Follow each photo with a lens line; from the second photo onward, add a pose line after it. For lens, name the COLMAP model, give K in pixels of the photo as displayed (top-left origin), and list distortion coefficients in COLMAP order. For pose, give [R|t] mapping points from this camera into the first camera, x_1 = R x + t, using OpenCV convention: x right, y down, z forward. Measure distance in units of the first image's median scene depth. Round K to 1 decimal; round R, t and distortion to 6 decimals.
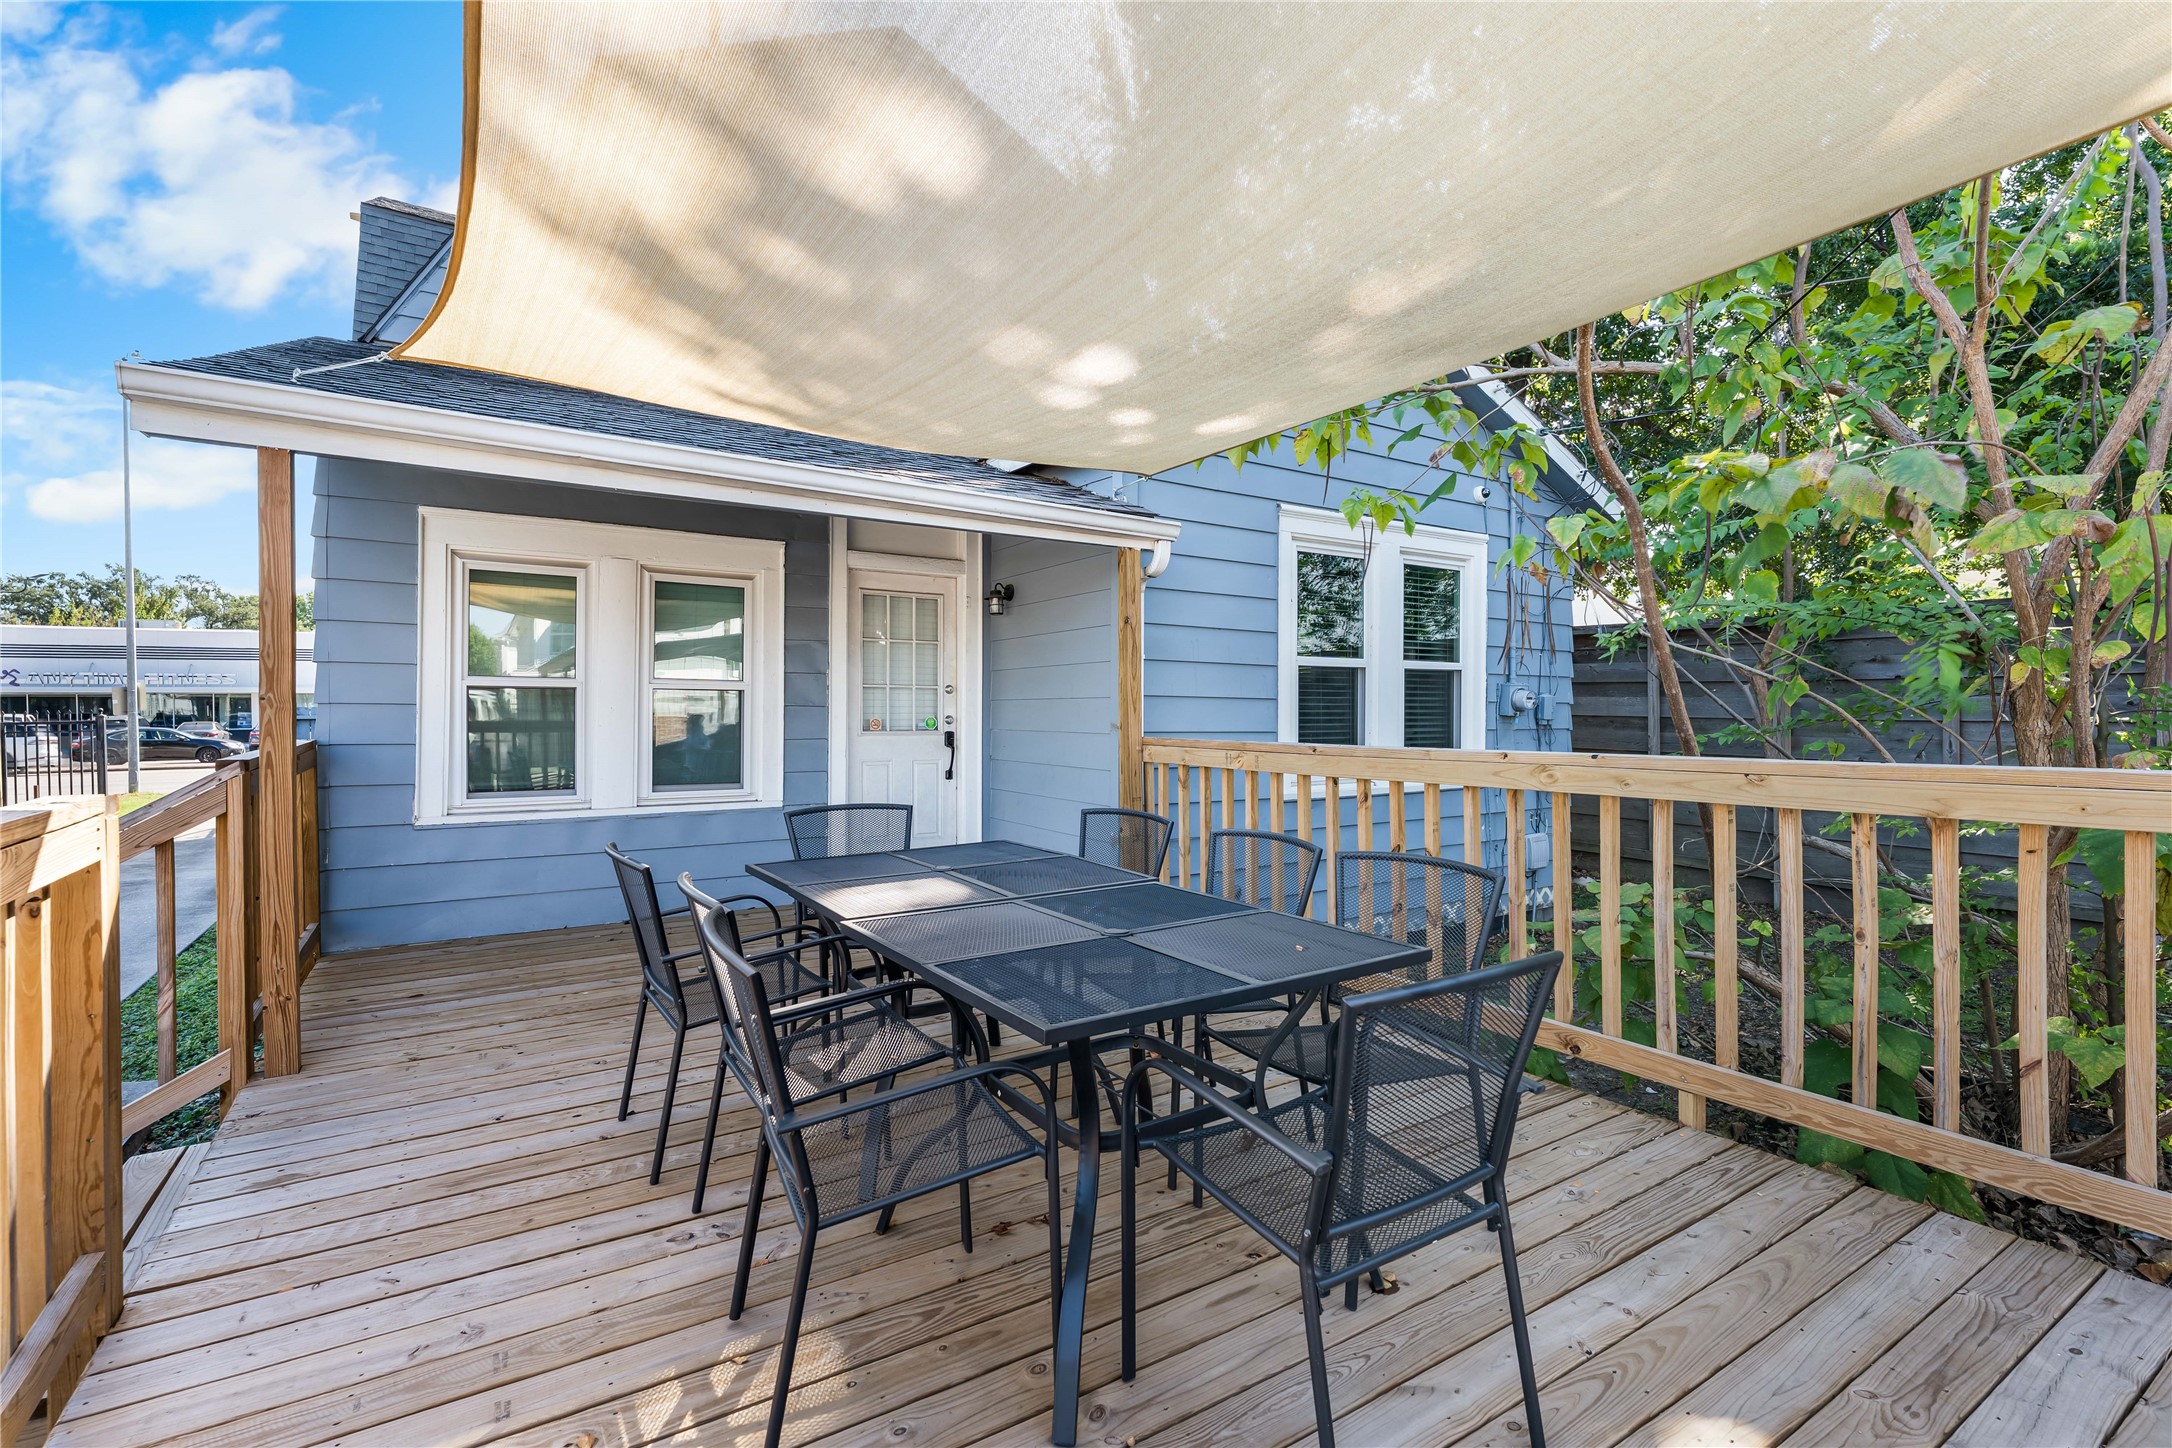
lens RADIAL K [[971.1, 0, 1076.0], [0, 971.1, 723.2], [0, 0, 1]] dist [0.002572, -0.000433]
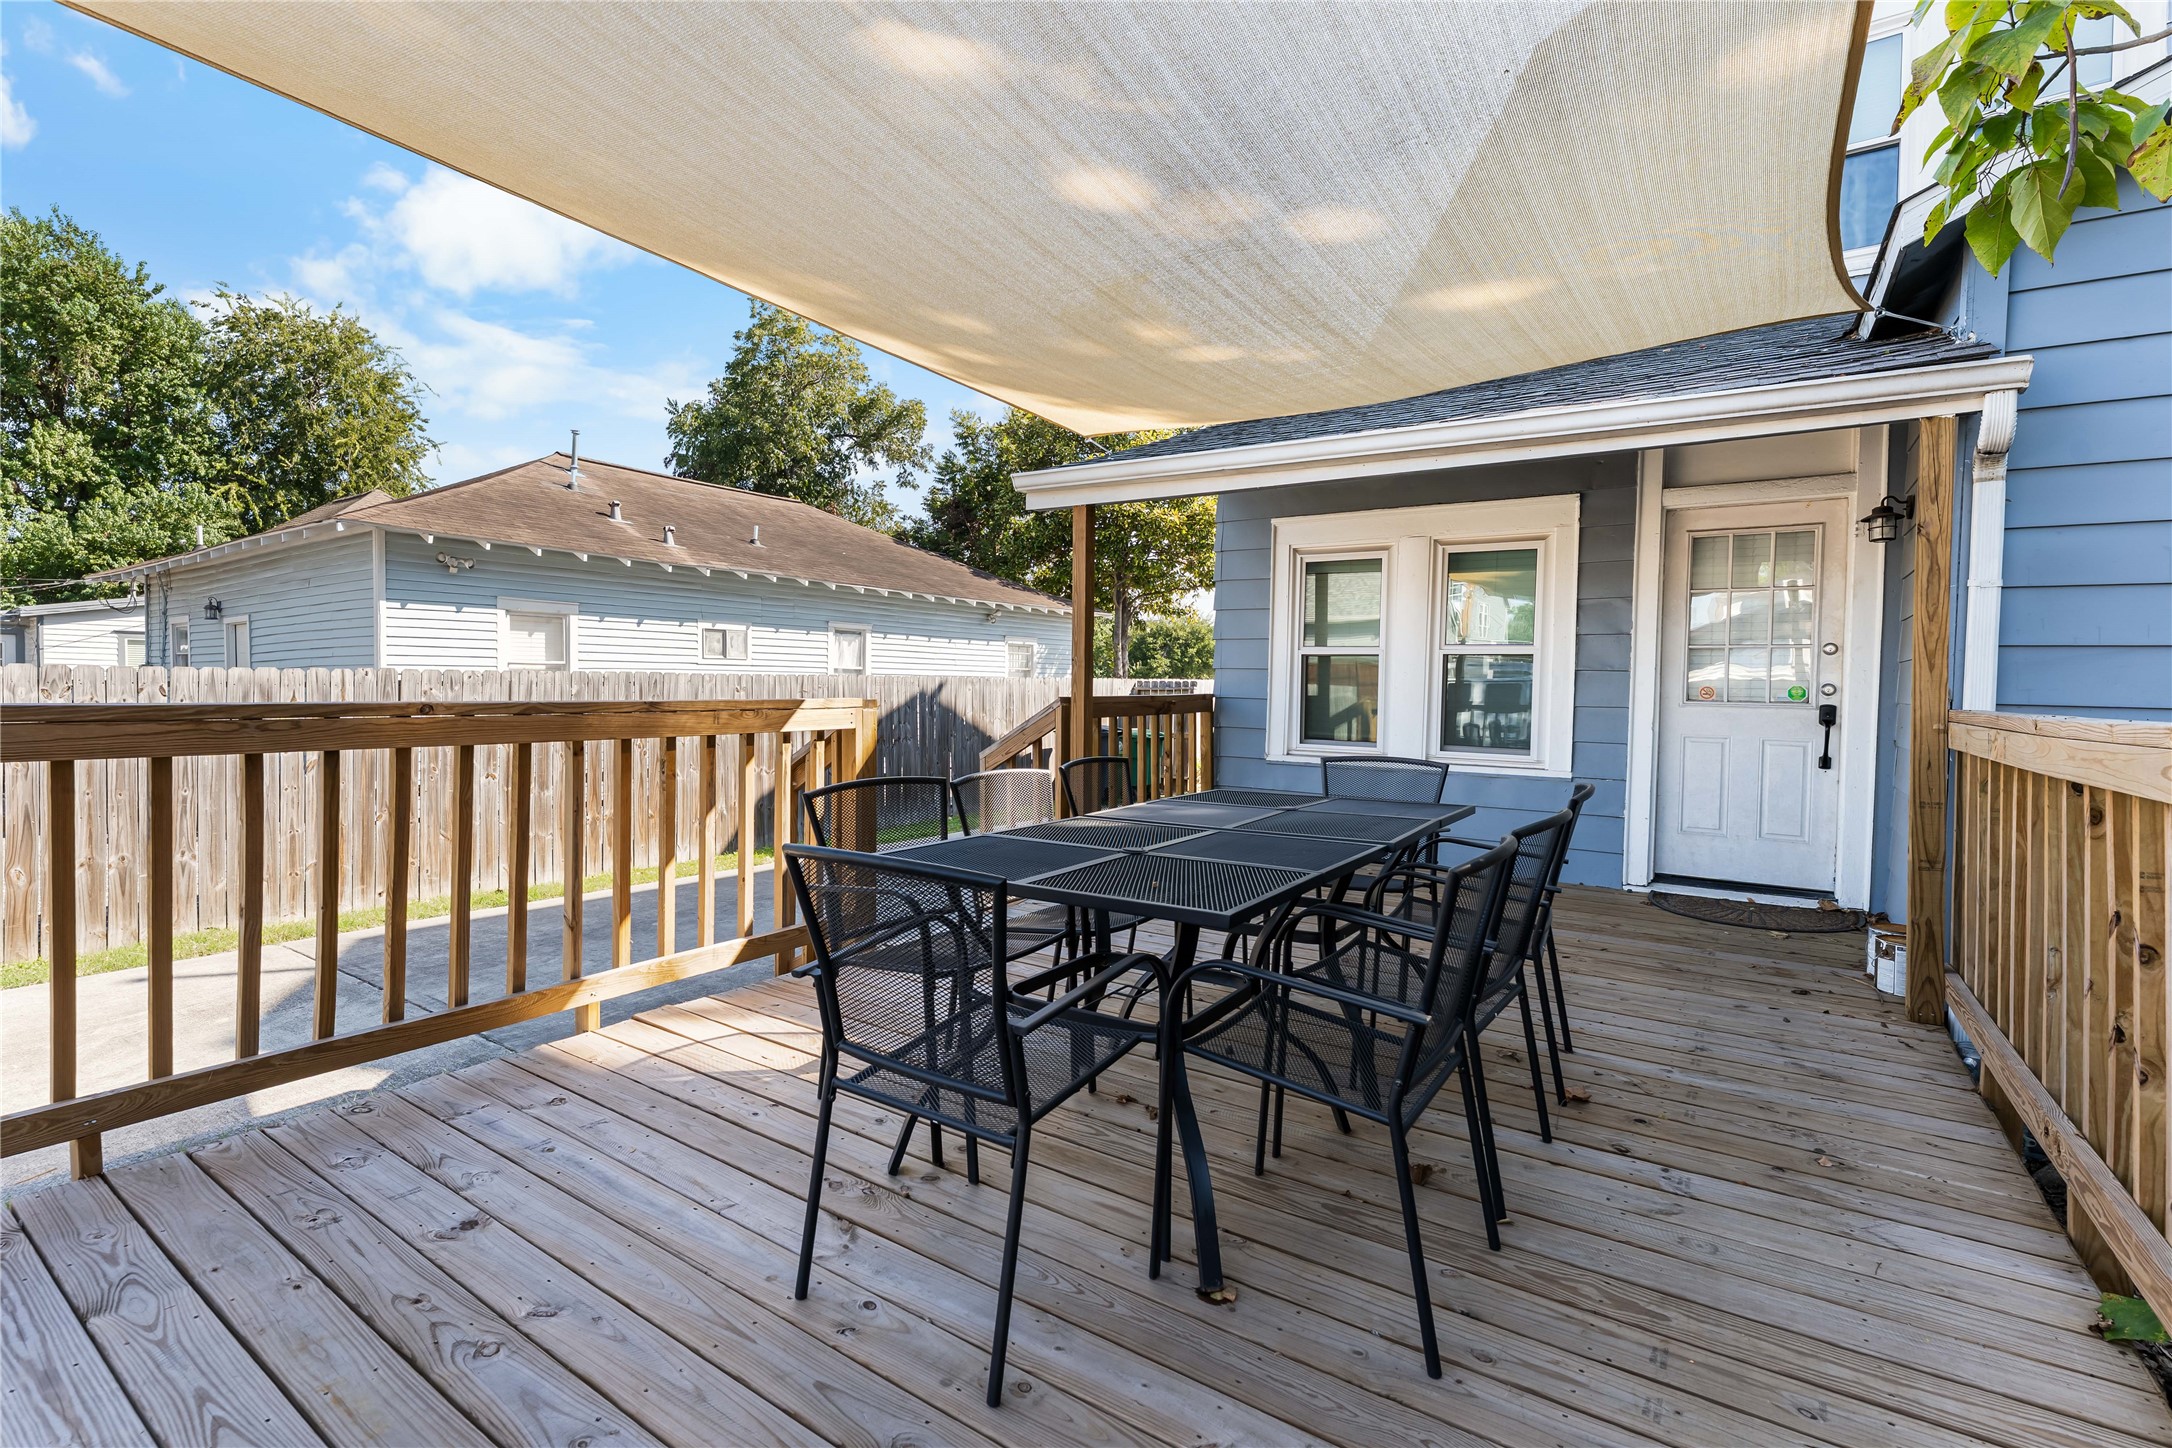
lens RADIAL K [[971.1, 0, 1076.0], [0, 971.1, 723.2], [0, 0, 1]] dist [0.002572, -0.000433]
pose [[0.398823, 0.042058, -0.916063, 0.367668], [-0.025121, 0.999074, 0.034933, 0.012173], [0.916684, 0.009081, 0.399510, 0.191094]]
